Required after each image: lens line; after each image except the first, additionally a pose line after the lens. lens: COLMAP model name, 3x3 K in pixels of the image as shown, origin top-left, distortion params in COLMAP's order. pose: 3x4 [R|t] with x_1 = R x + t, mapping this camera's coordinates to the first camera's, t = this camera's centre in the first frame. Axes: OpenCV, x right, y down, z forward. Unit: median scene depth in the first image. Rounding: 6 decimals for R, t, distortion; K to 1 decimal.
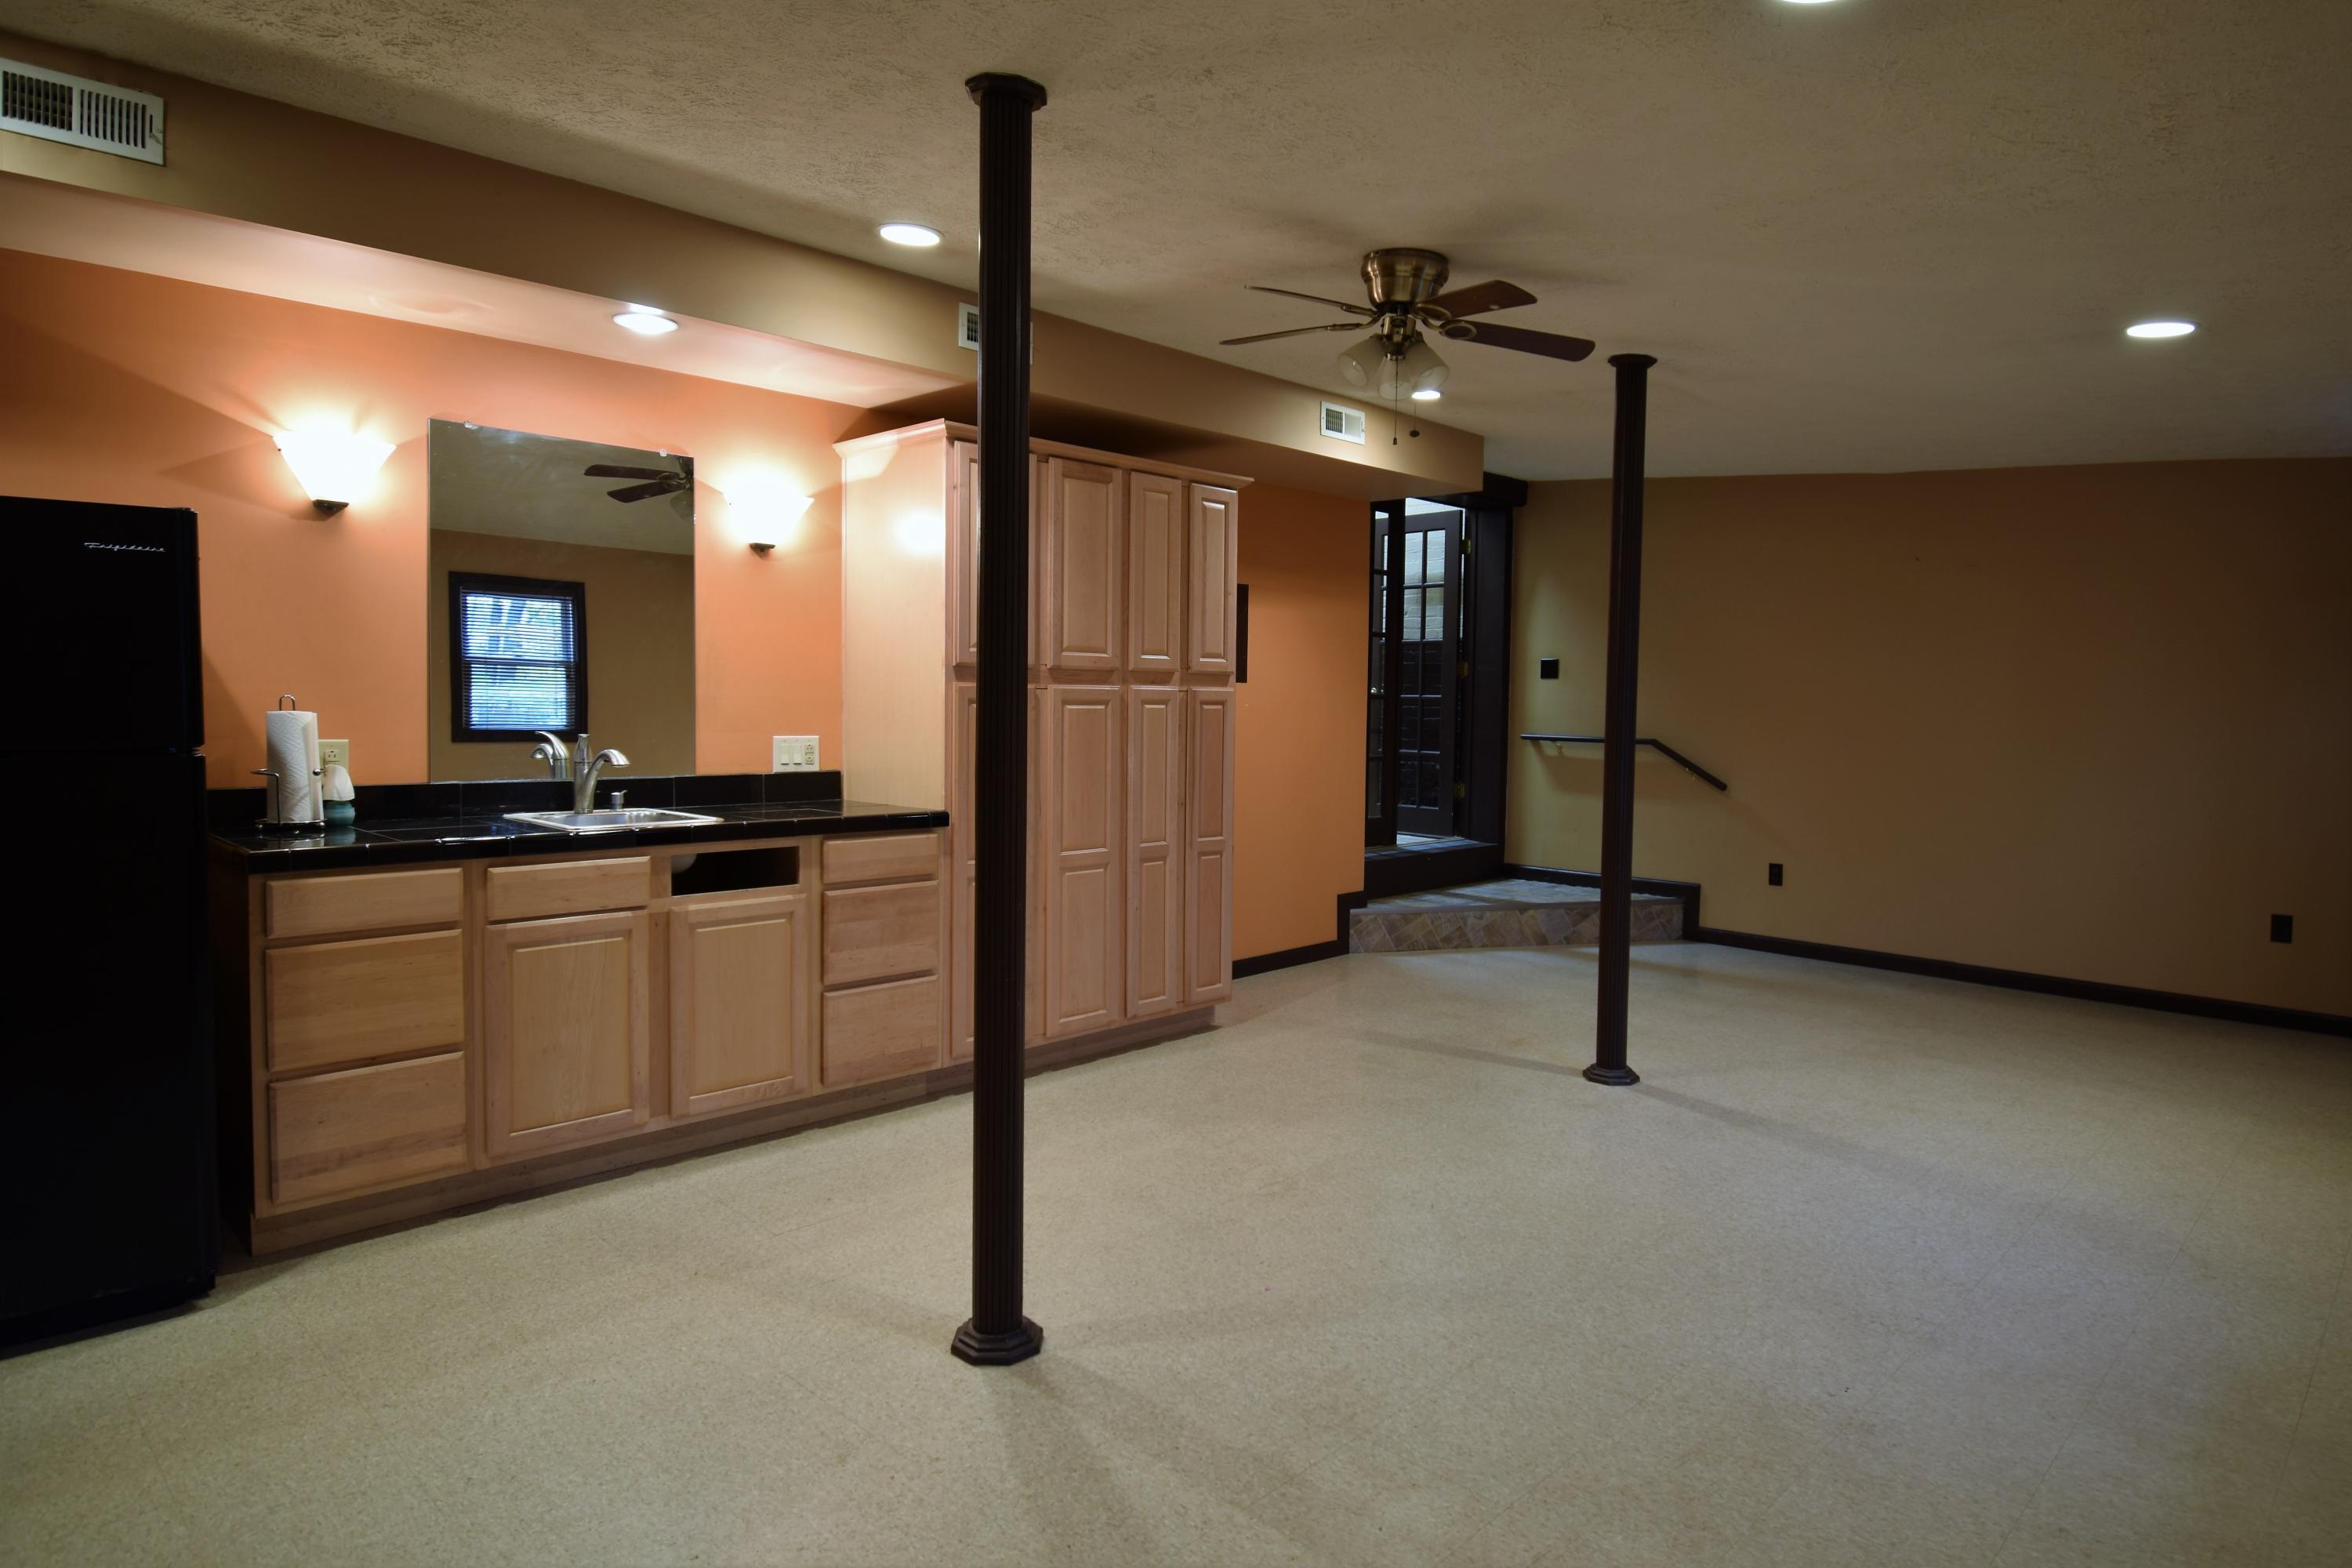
lens RADIAL K [[1378.5, 0, 1178.0], [0, 1378.5, 773.0], [0, 0, 1]] dist [-0.003682, -0.007857]
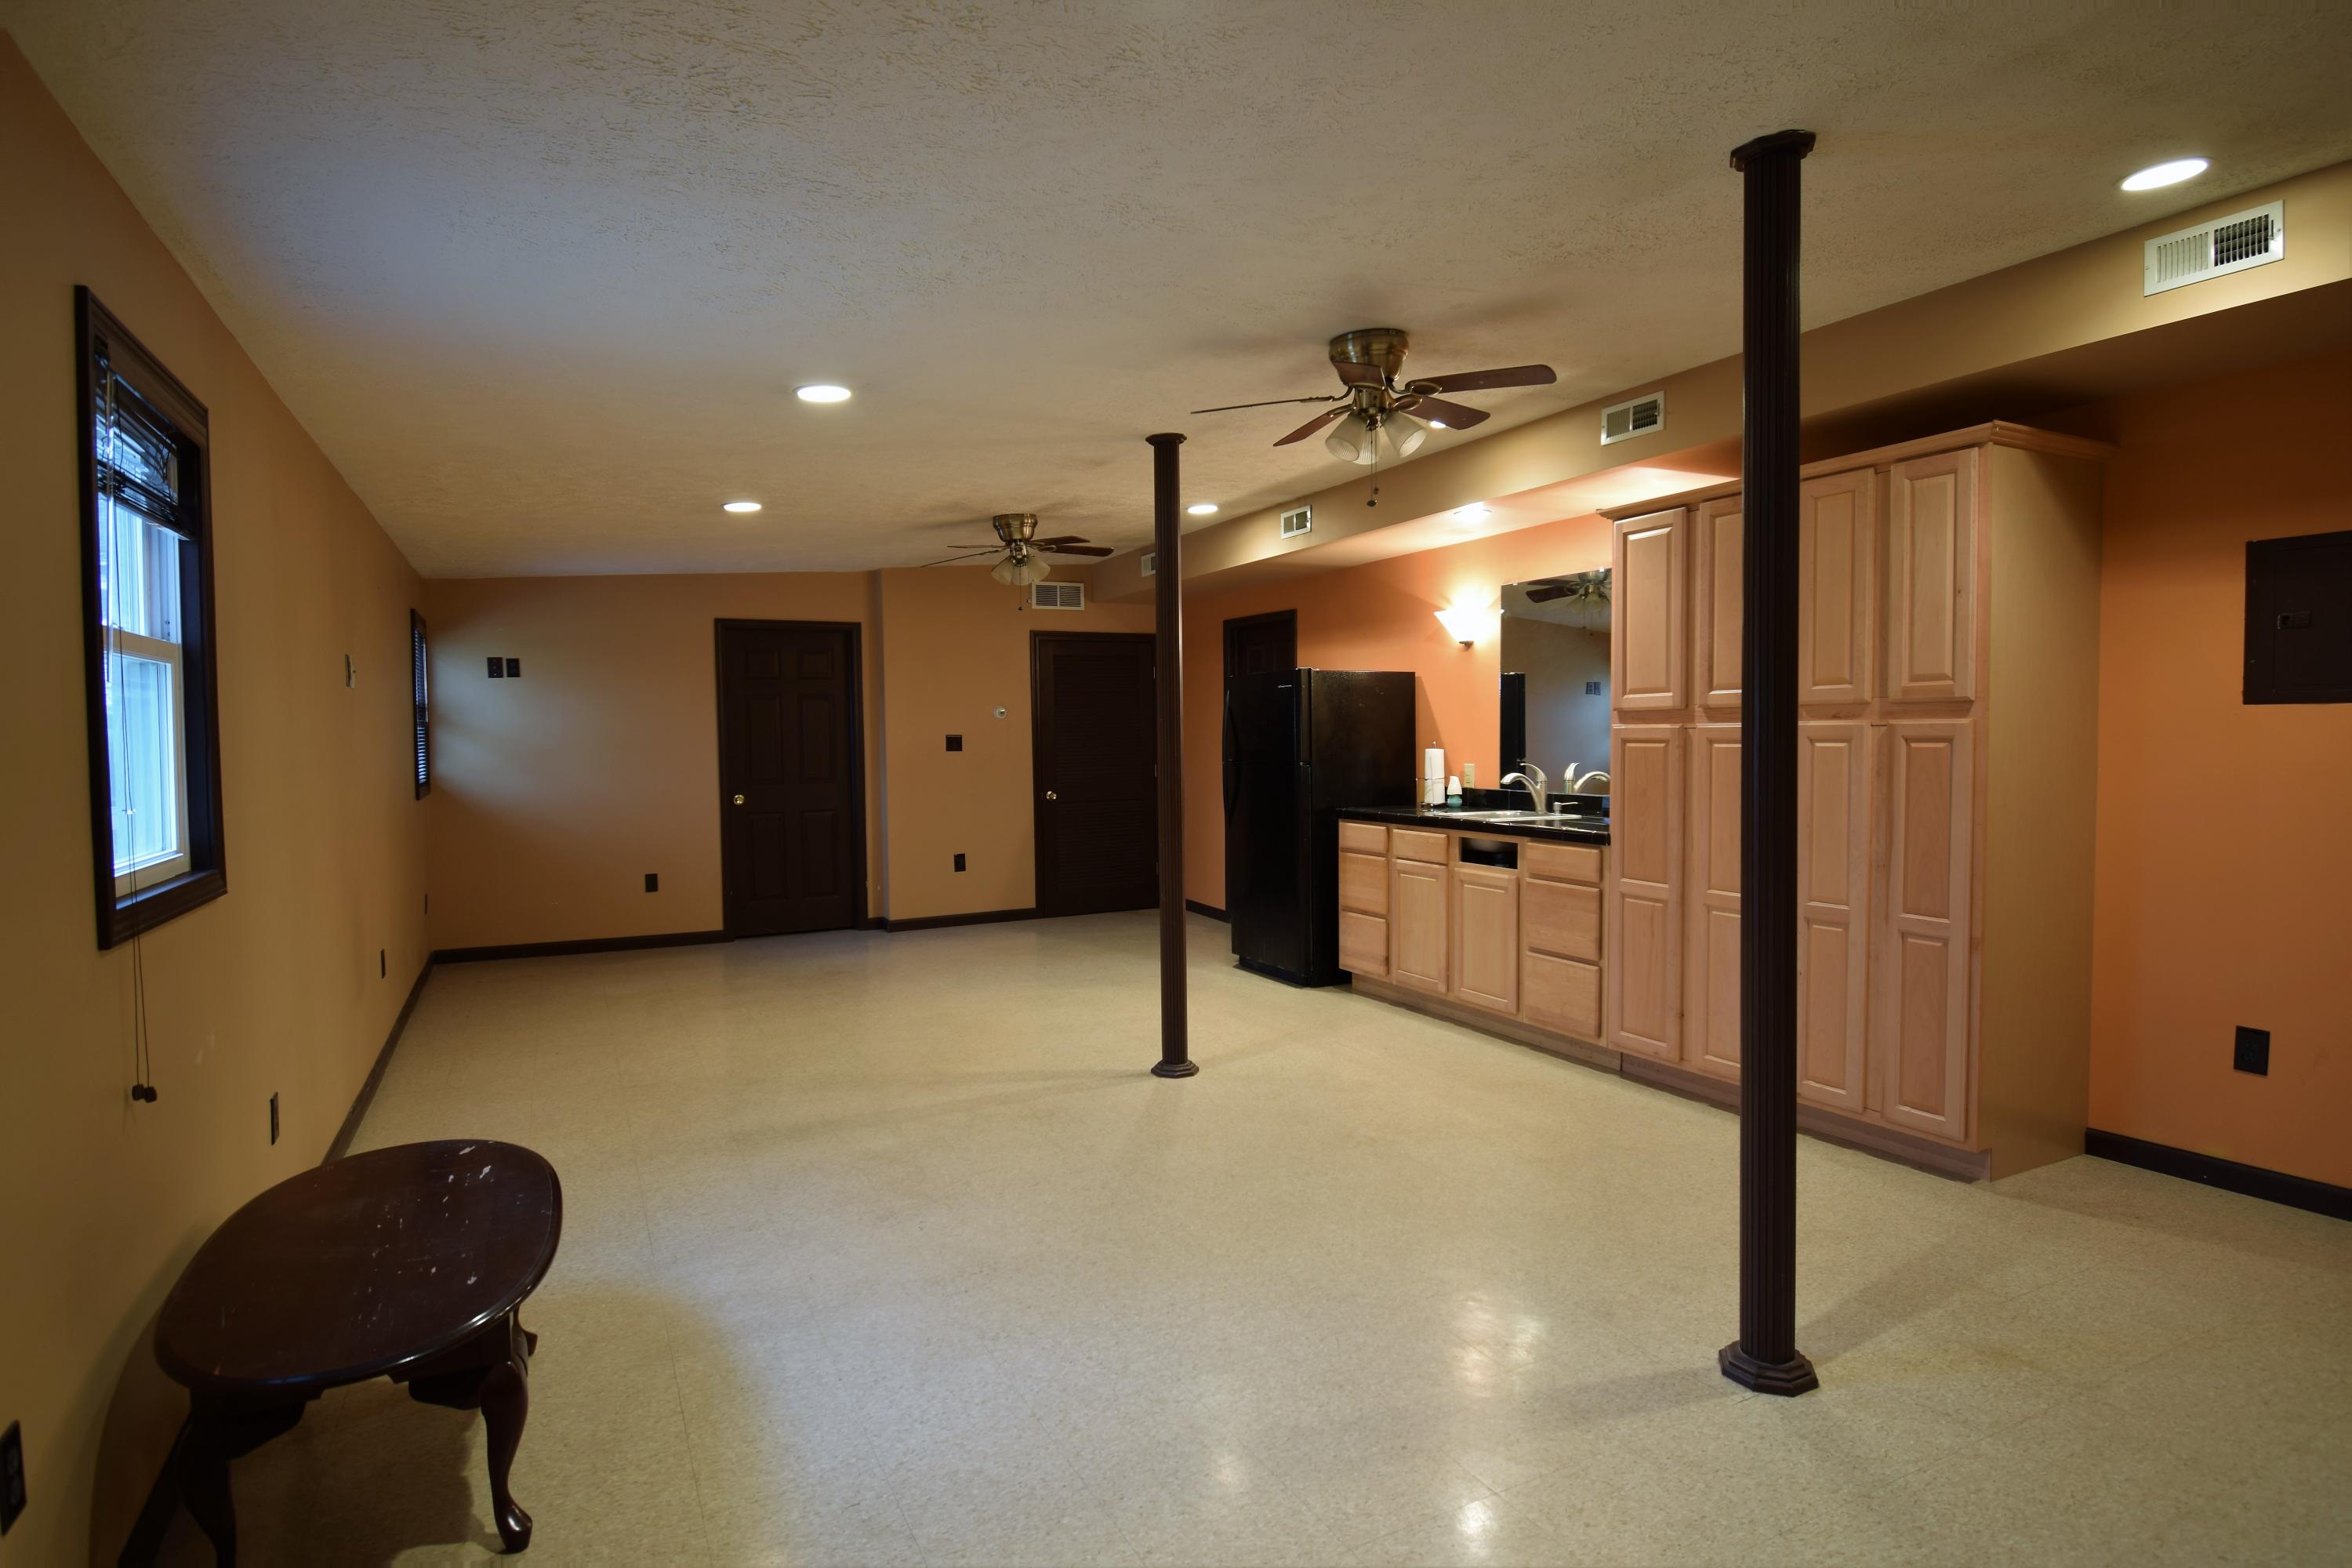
lens RADIAL K [[1203.8, 0, 1179.5], [0, 1203.8, 788.1], [0, 0, 1]] dist [0.003803, -0.000414]
pose [[-0.320186, 0.028681, -0.946921, 1.011971], [-0.050268, 0.997619, 0.047213, -0.044851], [0.946020, 0.062717, -0.317982, 1.052178]]
